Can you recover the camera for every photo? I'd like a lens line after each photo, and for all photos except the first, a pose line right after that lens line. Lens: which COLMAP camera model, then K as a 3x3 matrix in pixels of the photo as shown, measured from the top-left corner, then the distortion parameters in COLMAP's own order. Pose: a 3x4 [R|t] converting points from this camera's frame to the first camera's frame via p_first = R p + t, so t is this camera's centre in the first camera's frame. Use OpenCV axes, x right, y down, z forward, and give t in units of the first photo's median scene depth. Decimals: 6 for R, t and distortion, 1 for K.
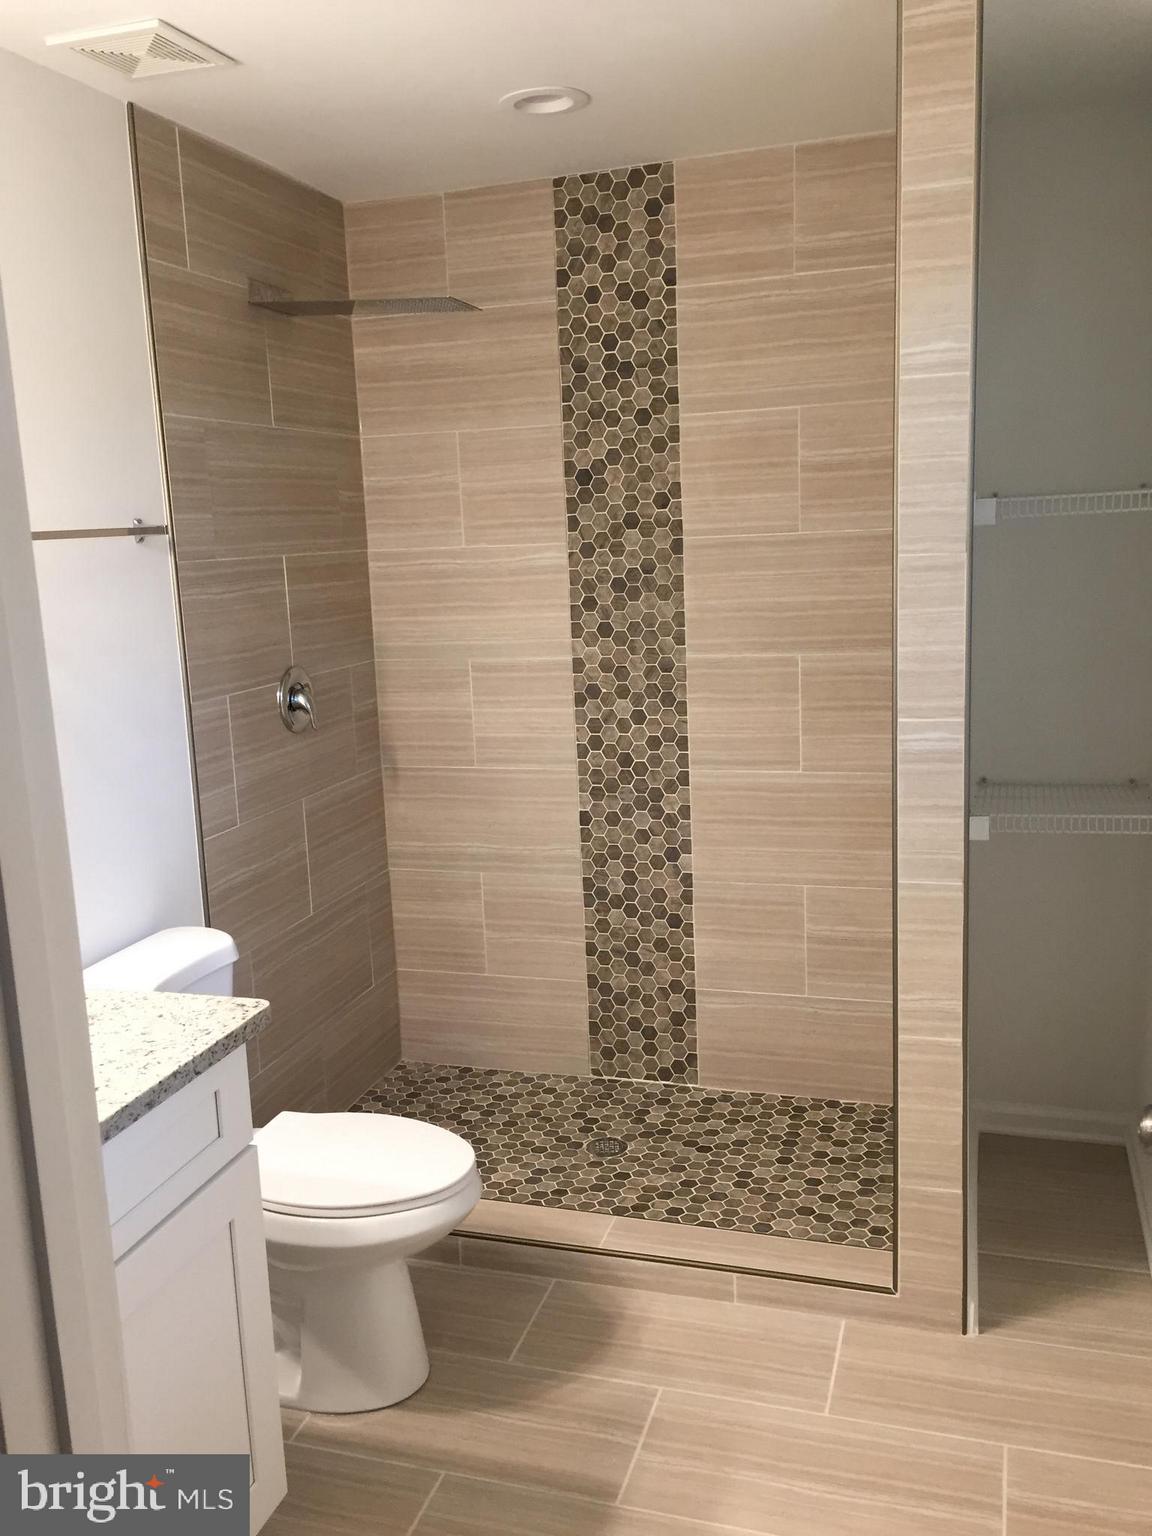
lens RADIAL K [[1302.4, 0, 578.7], [0, 1302.4, 761.9], [0, 0, 1]] dist [0.072808, -0.104256]
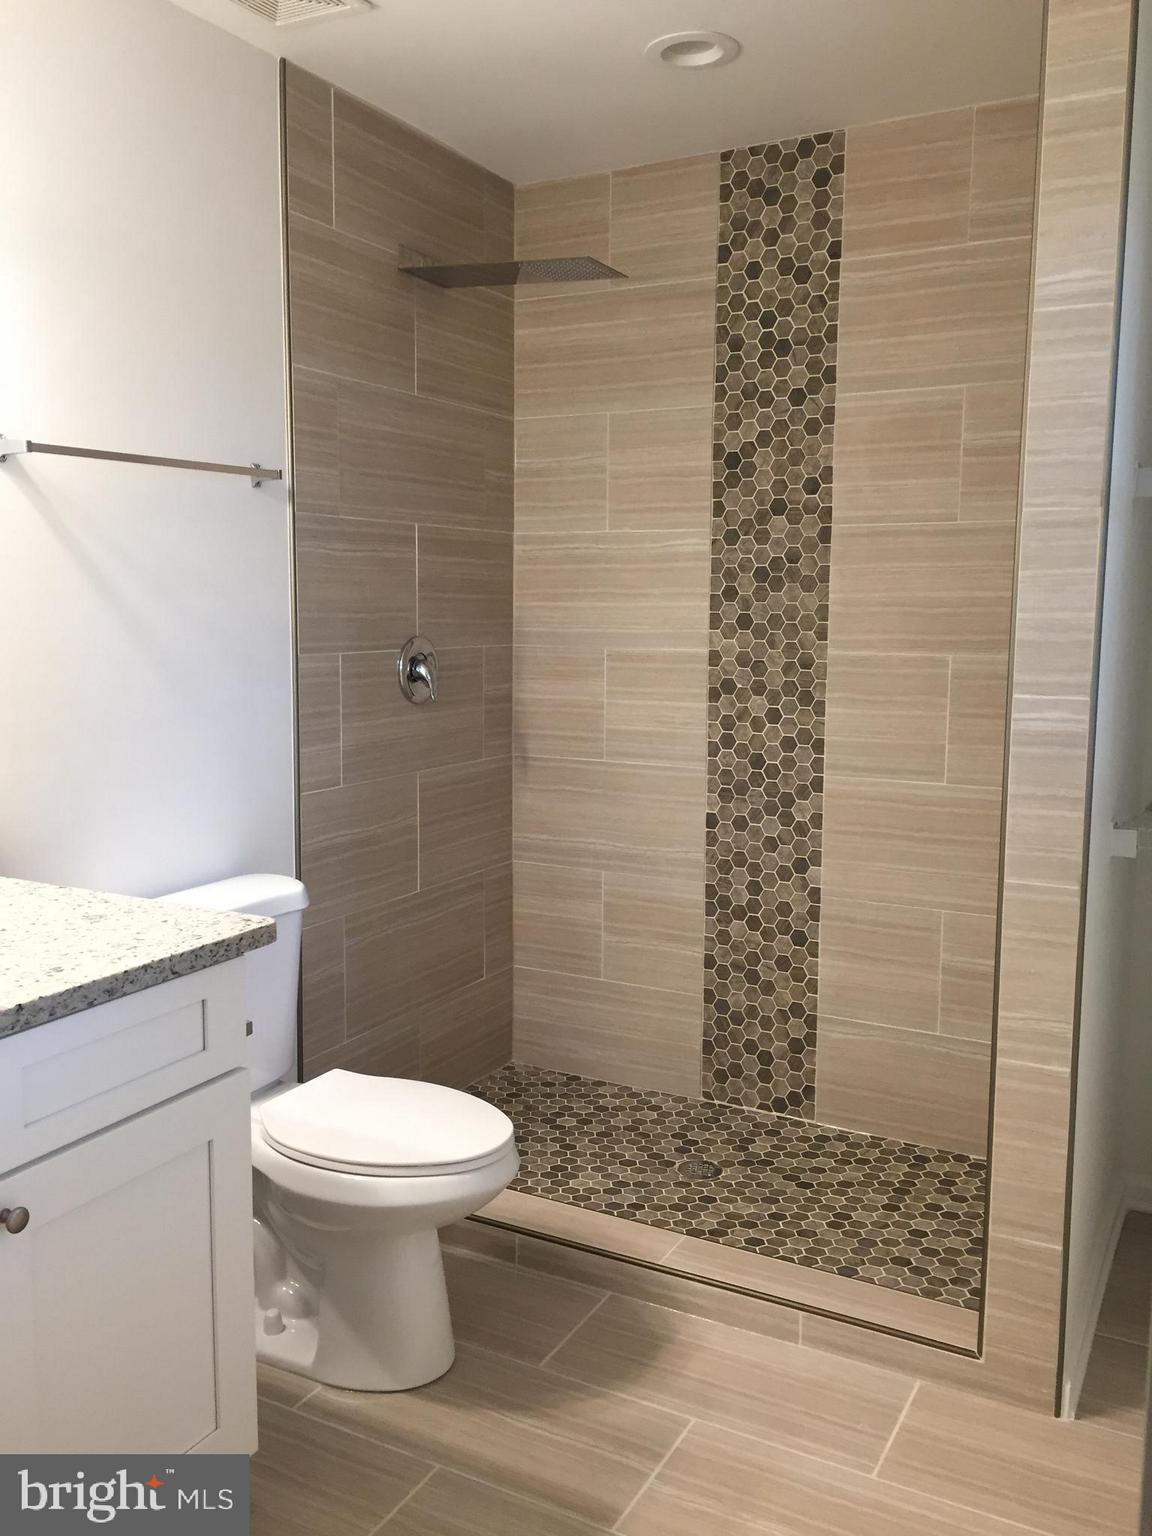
lens RADIAL K [[1302.4, 0, 580.7], [0, 1302.4, 763.7], [0, 0, 1]] dist [0.072808, -0.104256]
pose [[0.980484, 0.071668, -0.183069, 0.092513], [-0.080974, 0.995750, -0.043867, 0.057723], [0.179147, 0.057834, 0.982121, 0.057683]]
